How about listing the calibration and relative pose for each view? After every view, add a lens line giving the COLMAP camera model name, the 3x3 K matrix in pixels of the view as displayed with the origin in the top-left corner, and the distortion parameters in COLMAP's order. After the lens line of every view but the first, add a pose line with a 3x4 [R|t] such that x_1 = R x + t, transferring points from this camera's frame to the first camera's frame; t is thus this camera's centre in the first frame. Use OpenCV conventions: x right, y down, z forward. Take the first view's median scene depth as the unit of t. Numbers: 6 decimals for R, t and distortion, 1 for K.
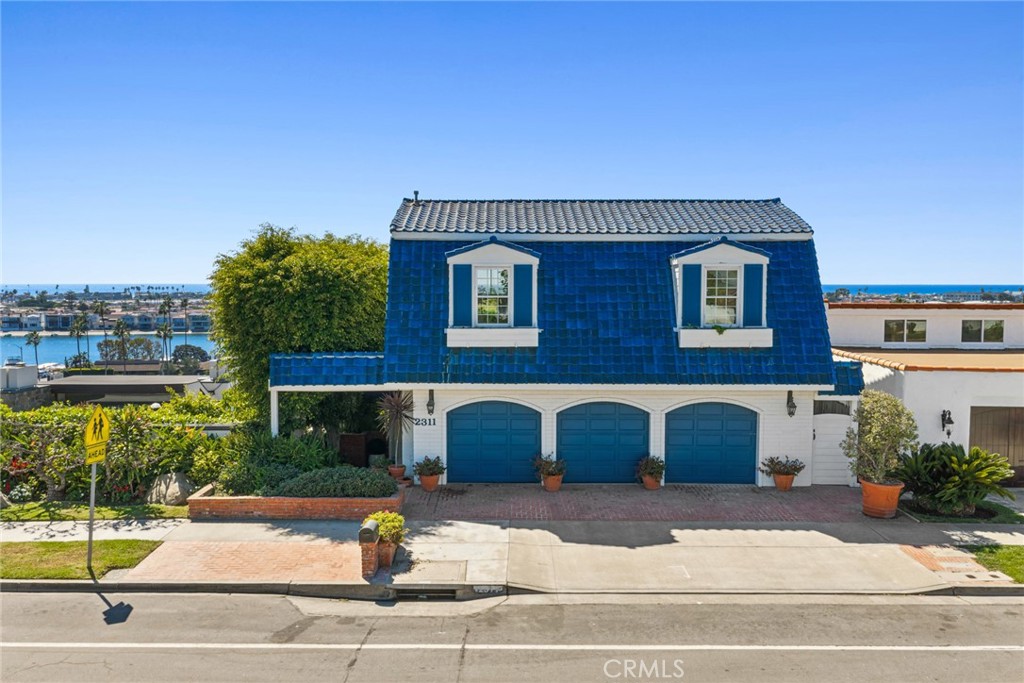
lens RADIAL K [[855.9, 0, 512.0], [0, 855.9, 341.5], [0, 0, 1]] dist [0.007622, -0.004393]
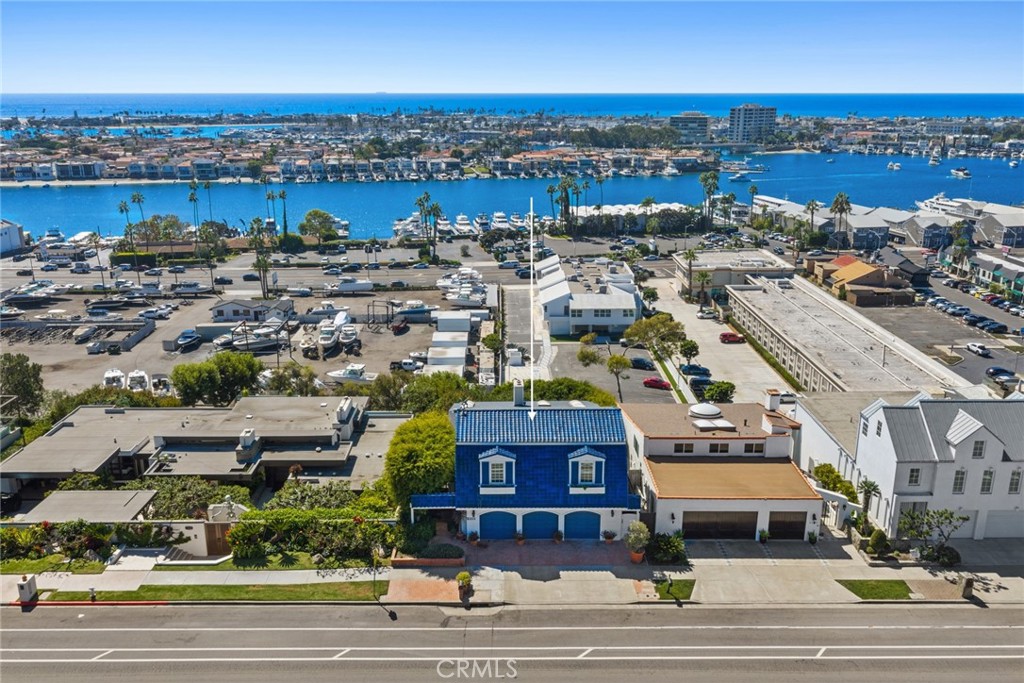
lens RADIAL K [[848.3, 0, 512.0], [0, 848.3, 341.5], [0, 0, 1]] dist [0.010458, -0.008529]
pose [[0.999943, -0.003339, 0.010125, -0.003096], [0.001054, 0.976008, 0.217732, -1.056061], [-0.010609, -0.217709, 0.975956, -1.481921]]
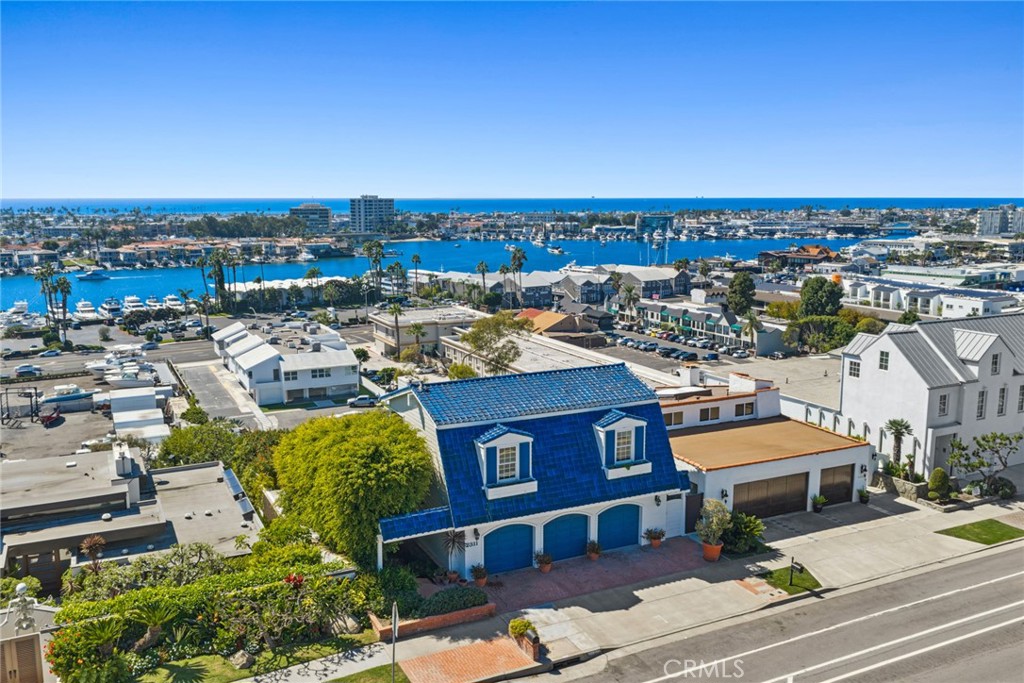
lens RADIAL K [[863.8, 0, 512.0], [0, 863.8, 341.5], [0, 0, 1]] dist [0.010664, -0.007838]
pose [[0.895538, -0.073917, 0.438802, -0.777597], [0.030395, 0.993965, 0.105404, -0.492506], [-0.443945, -0.081056, 0.892380, -0.500473]]
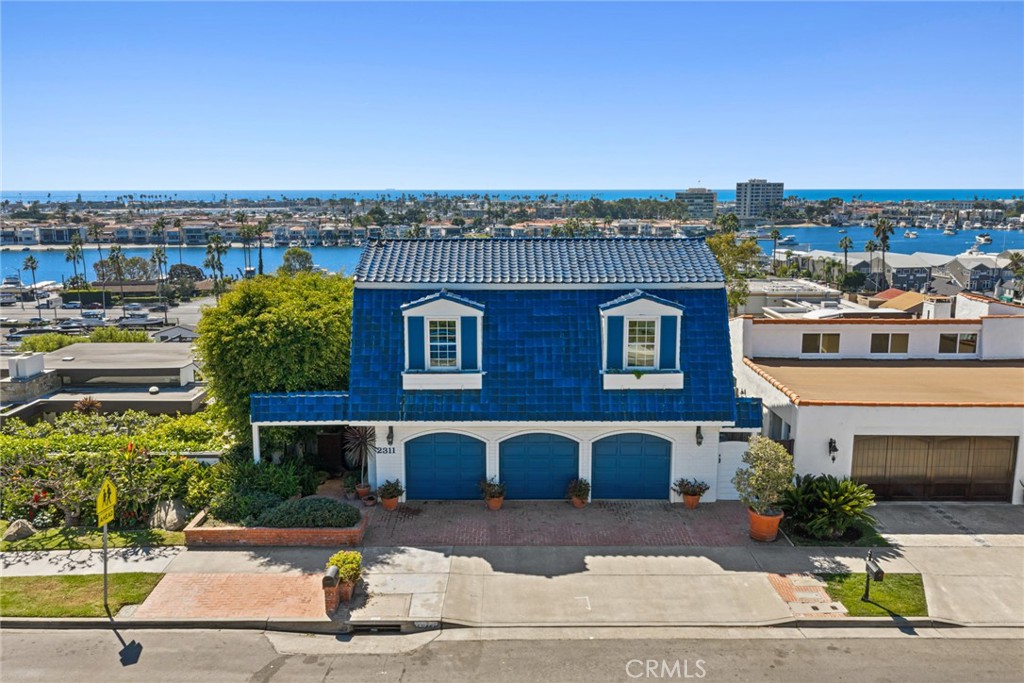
lens RADIAL K [[848.3, 0, 512.0], [0, 848.3, 341.5], [0, 0, 1]] dist [0.010458, -0.008529]
pose [[0.999983, -0.002615, 0.005131, 0.069328], [0.002032, 0.993886, 0.110388, -0.193827], [-0.005388, -0.110376, 0.993875, -0.142556]]
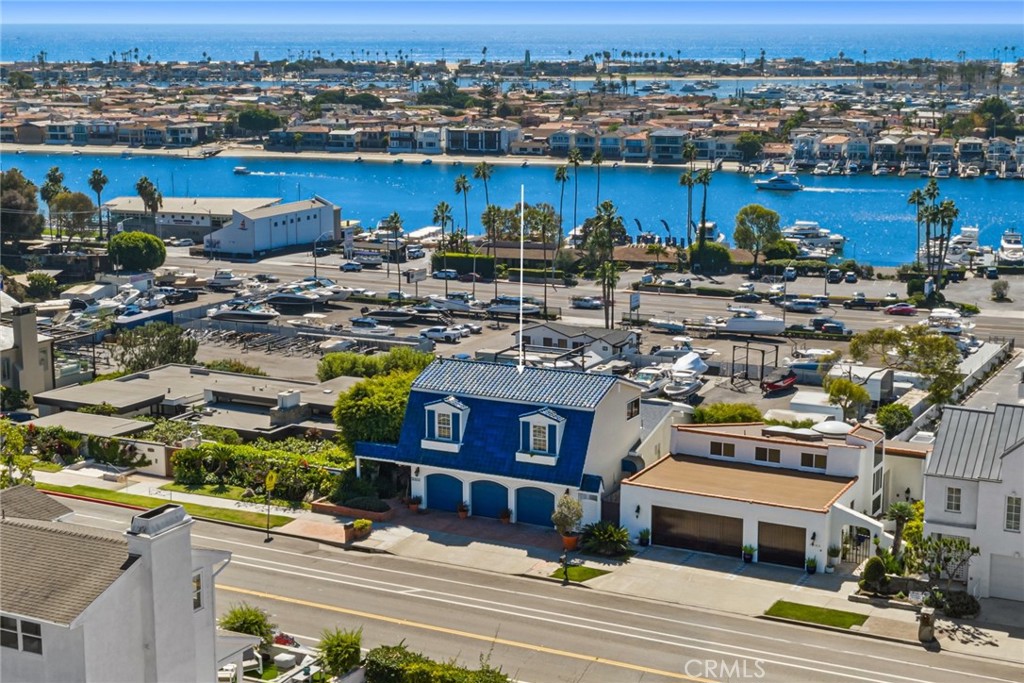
lens RADIAL K [[1665.5, 0, 512.0], [0, 1665.5, 341.5], [0, 0, 1]] dist [0.040071, 0.059215]
pose [[0.887308, 0.086324, -0.453027, 2.139451], [-0.030204, 0.991094, 0.129694, -0.864346], [0.460188, -0.101395, 0.882013, -2.759046]]
